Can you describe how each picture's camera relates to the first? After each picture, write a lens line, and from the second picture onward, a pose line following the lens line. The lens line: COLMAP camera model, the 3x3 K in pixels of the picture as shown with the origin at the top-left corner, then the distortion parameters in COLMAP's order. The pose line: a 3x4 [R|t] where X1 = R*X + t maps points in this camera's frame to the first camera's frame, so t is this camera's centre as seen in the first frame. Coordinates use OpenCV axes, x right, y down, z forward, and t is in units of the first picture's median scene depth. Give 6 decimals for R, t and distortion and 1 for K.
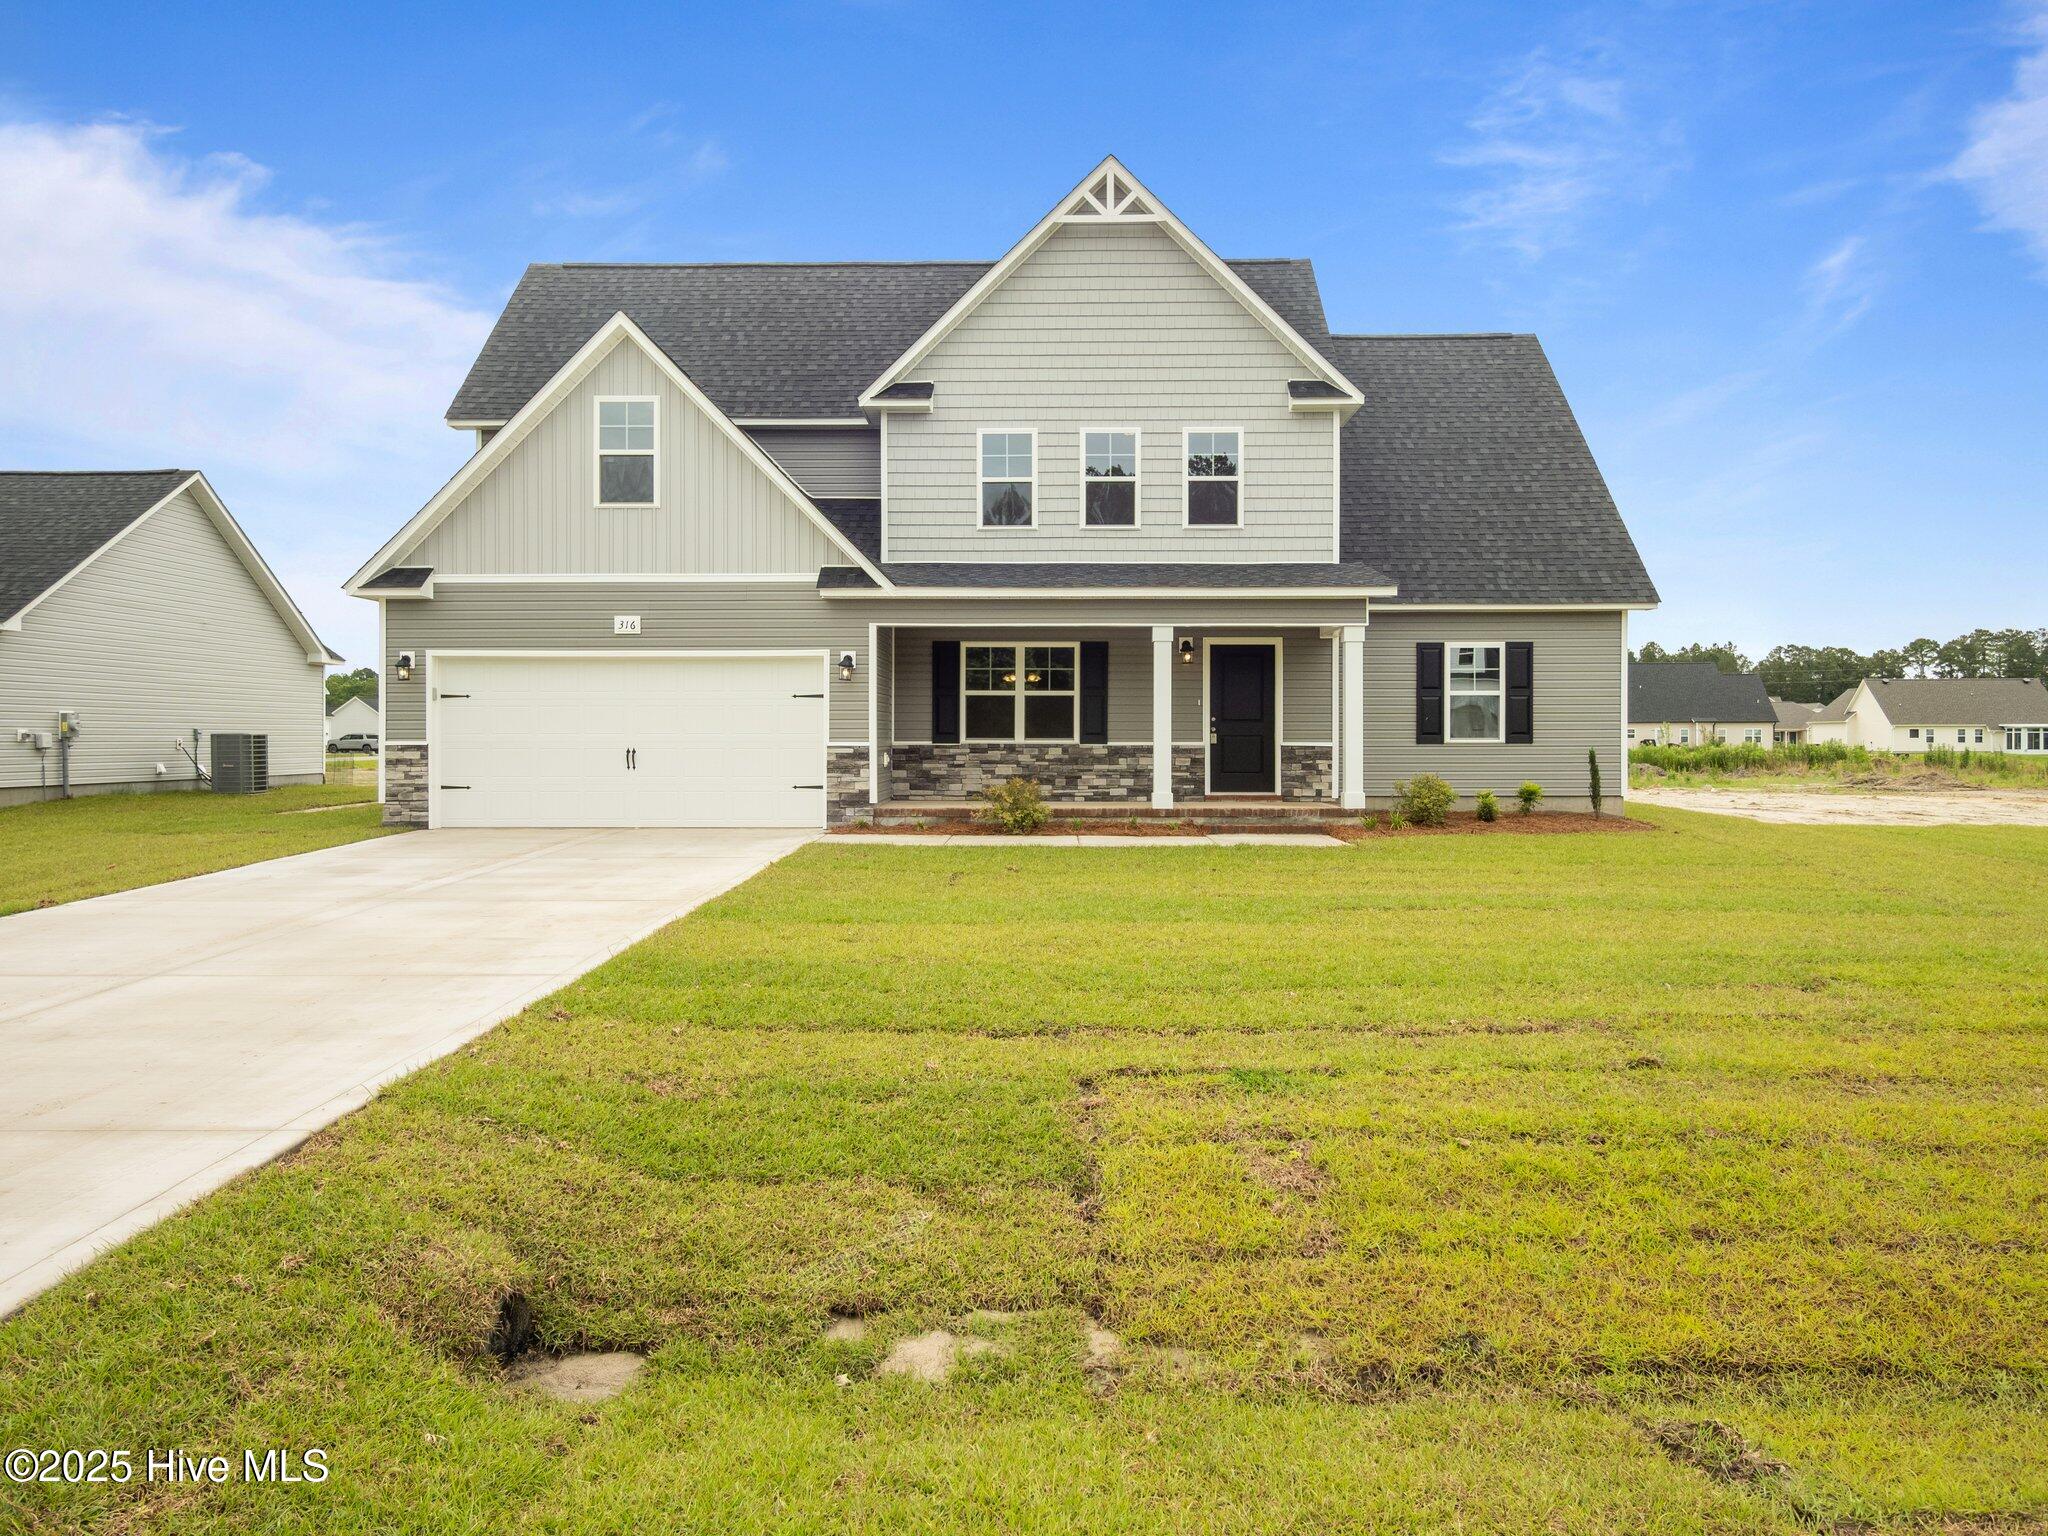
lens RADIAL K [[1414.1, 0, 1021.3], [0, 1414.1, 732.7], [0, 0, 1]] dist [-0.003322, -0.003479]
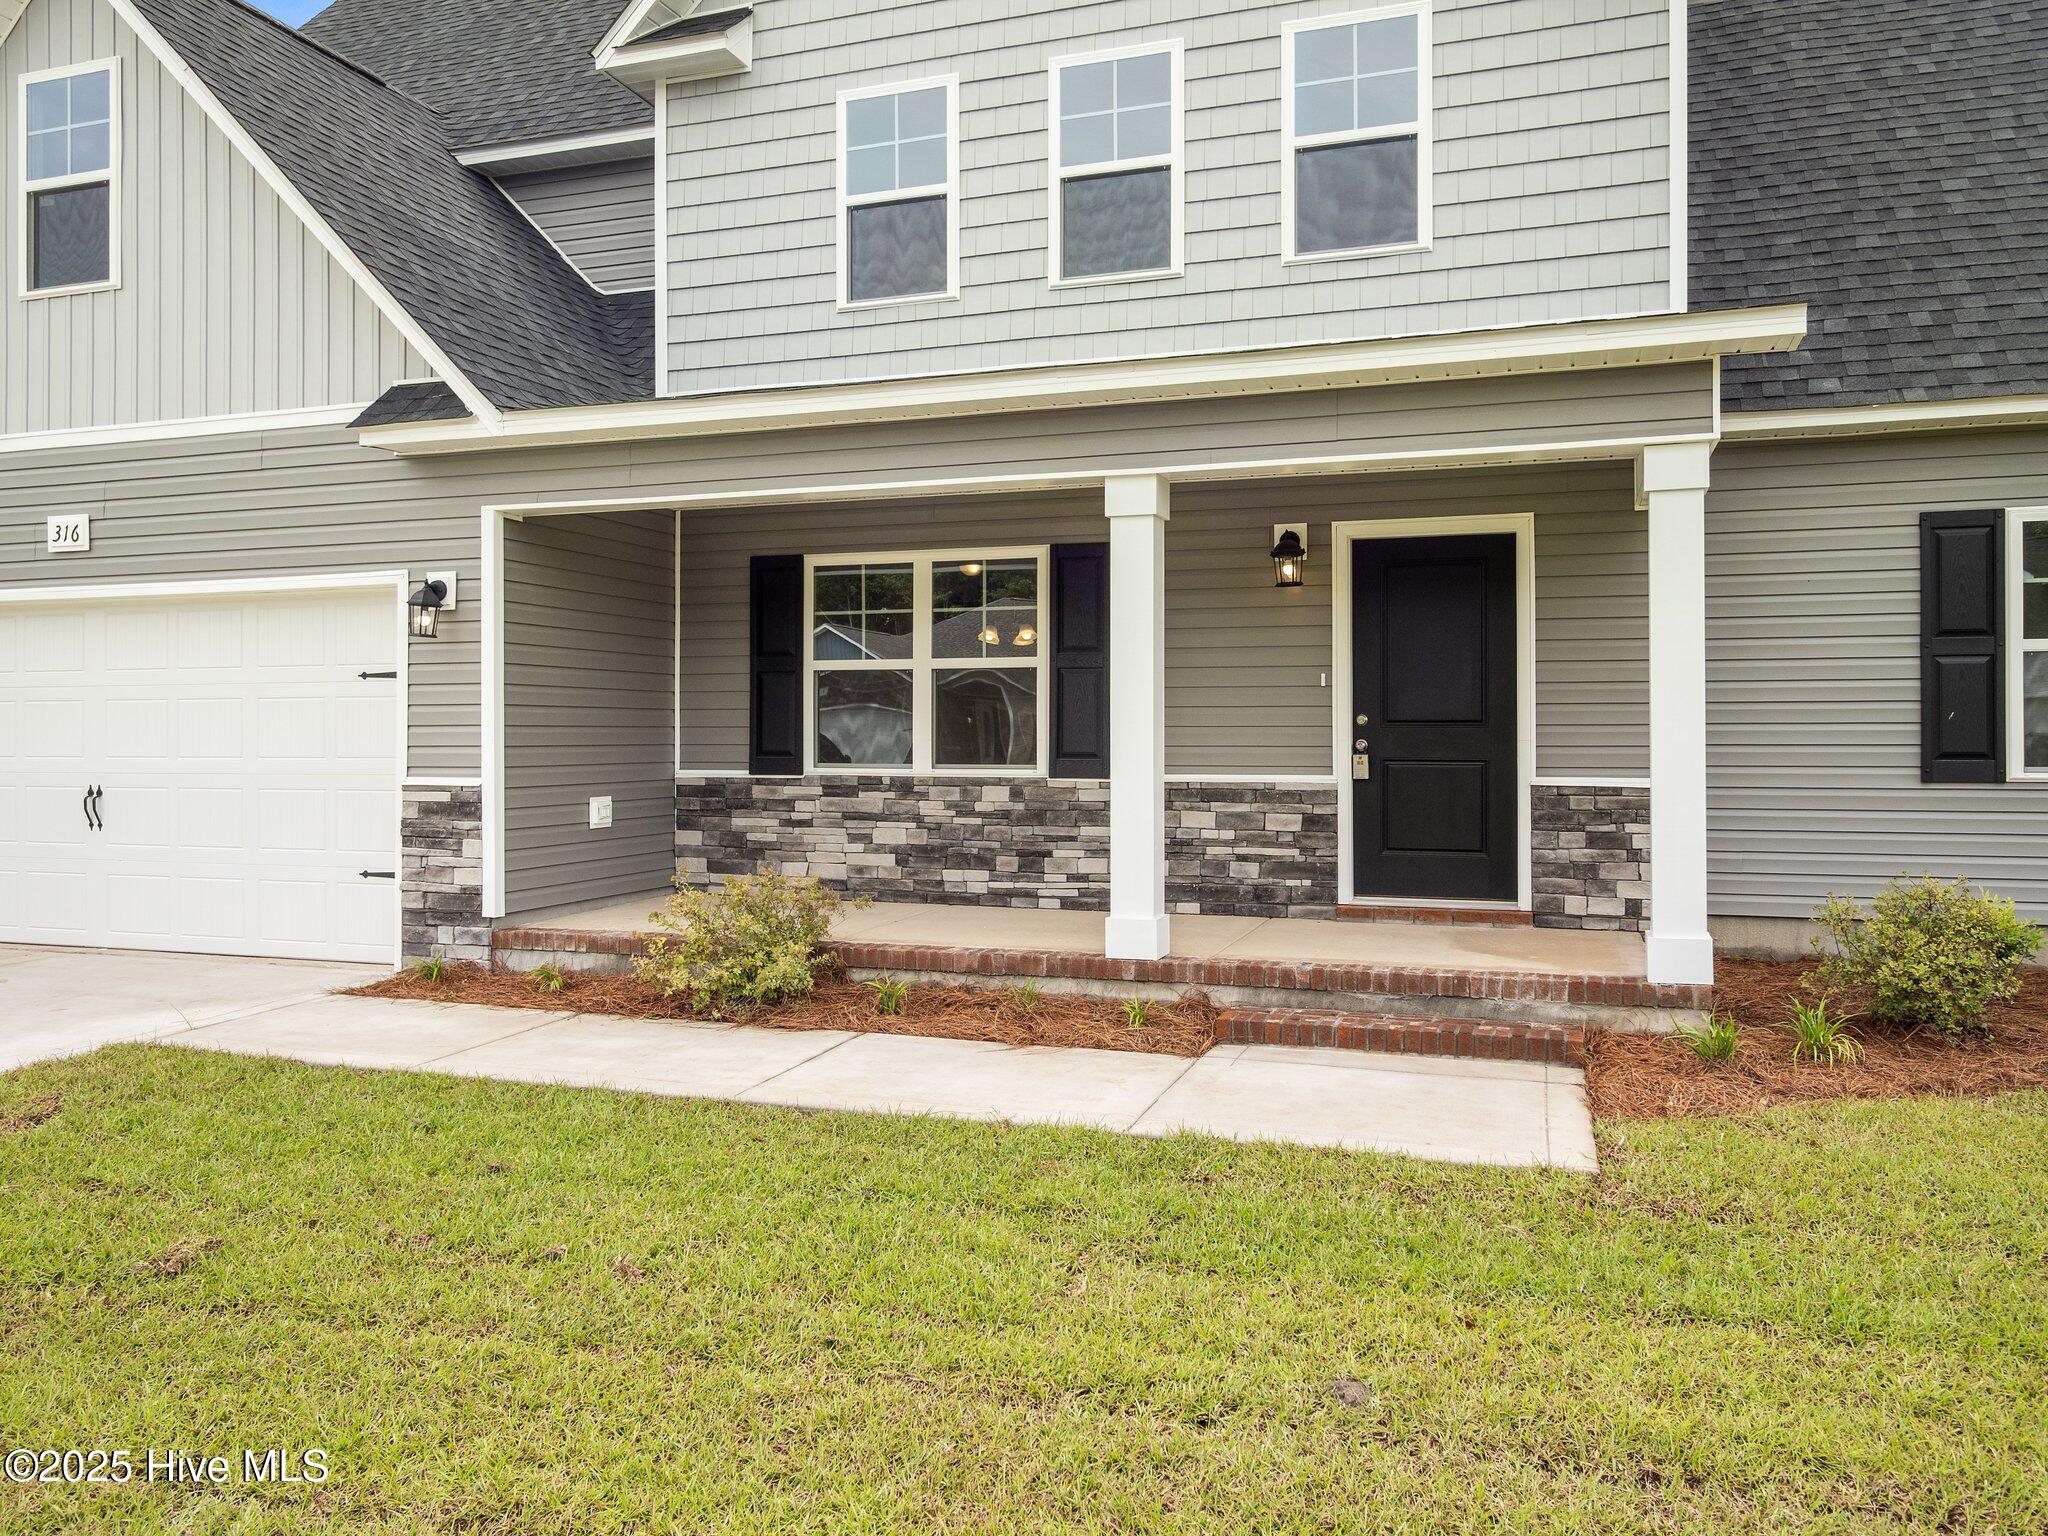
lens RADIAL K [[1512.4, 0, 1048.2], [0, 1512.4, 722.9], [0, 0, 1]] dist [-0.000737, 0.004021]
pose [[0.951468, -0.004626, -0.307713, 0.186725], [0.002921, 0.999978, -0.006001, -0.006285], [0.307734, 0.004811, 0.951460, 0.558653]]
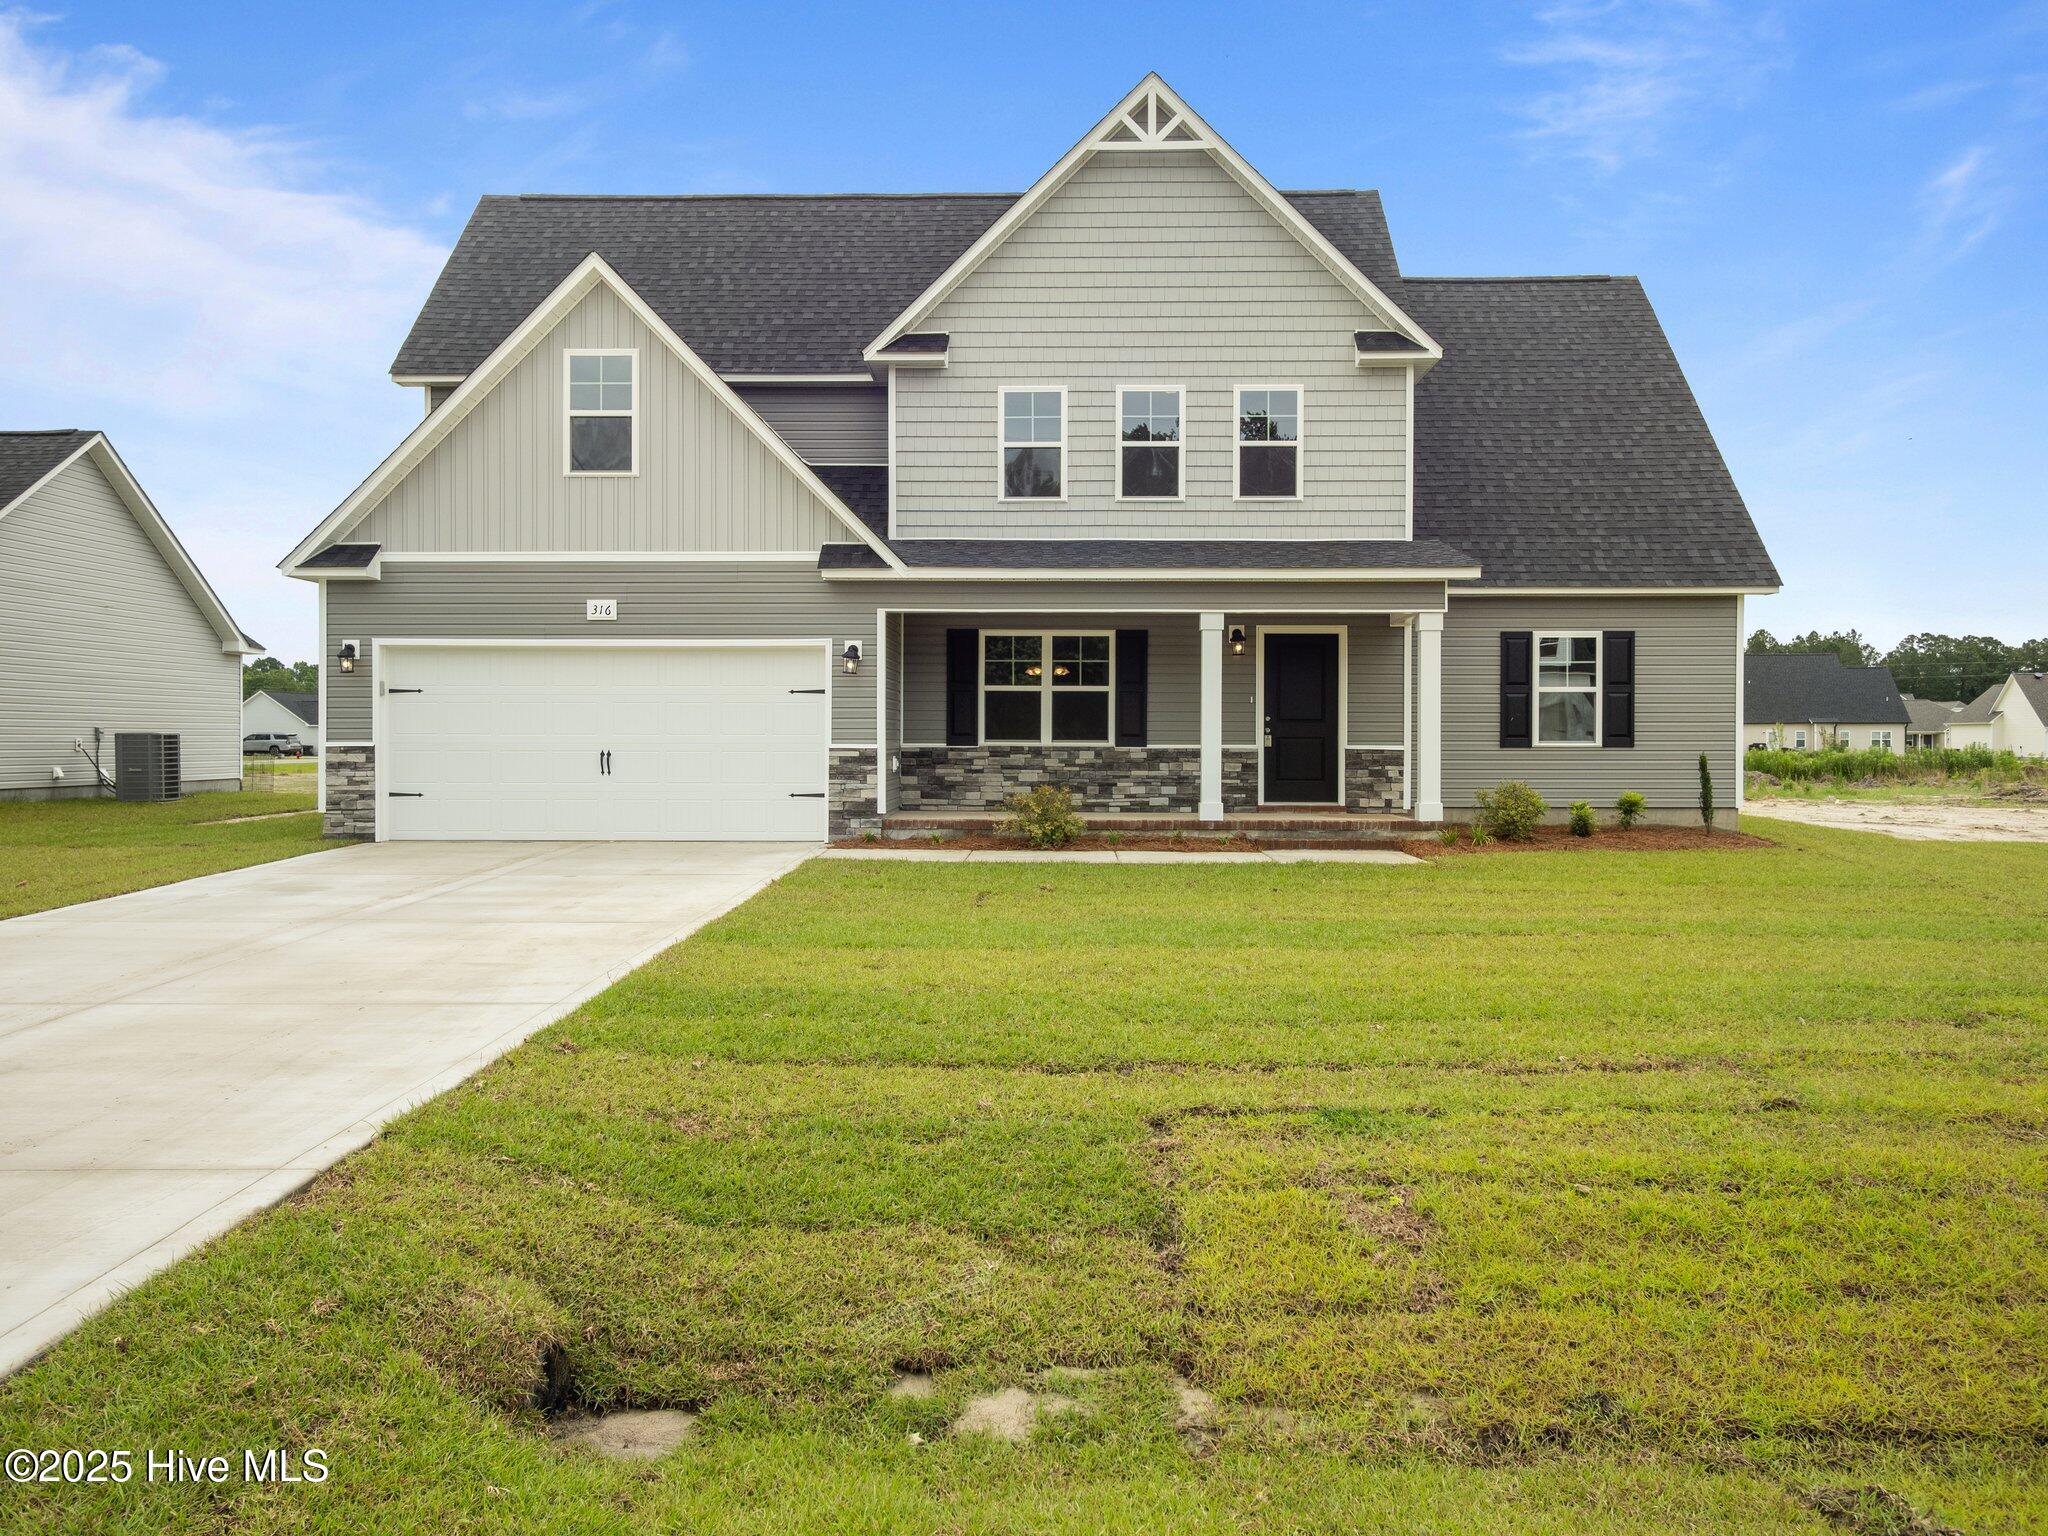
lens RADIAL K [[1638.6, 0, 1015.3], [0, 1638.6, 740.3], [0, 0, 1]] dist [0.000211, 0.016967]
pose [[0.999974, 0.002120, -0.006845, -0.013523], [-0.002092, 0.999990, 0.004019, 0.000071], [0.006853, -0.004004, 0.999969, -0.015243]]
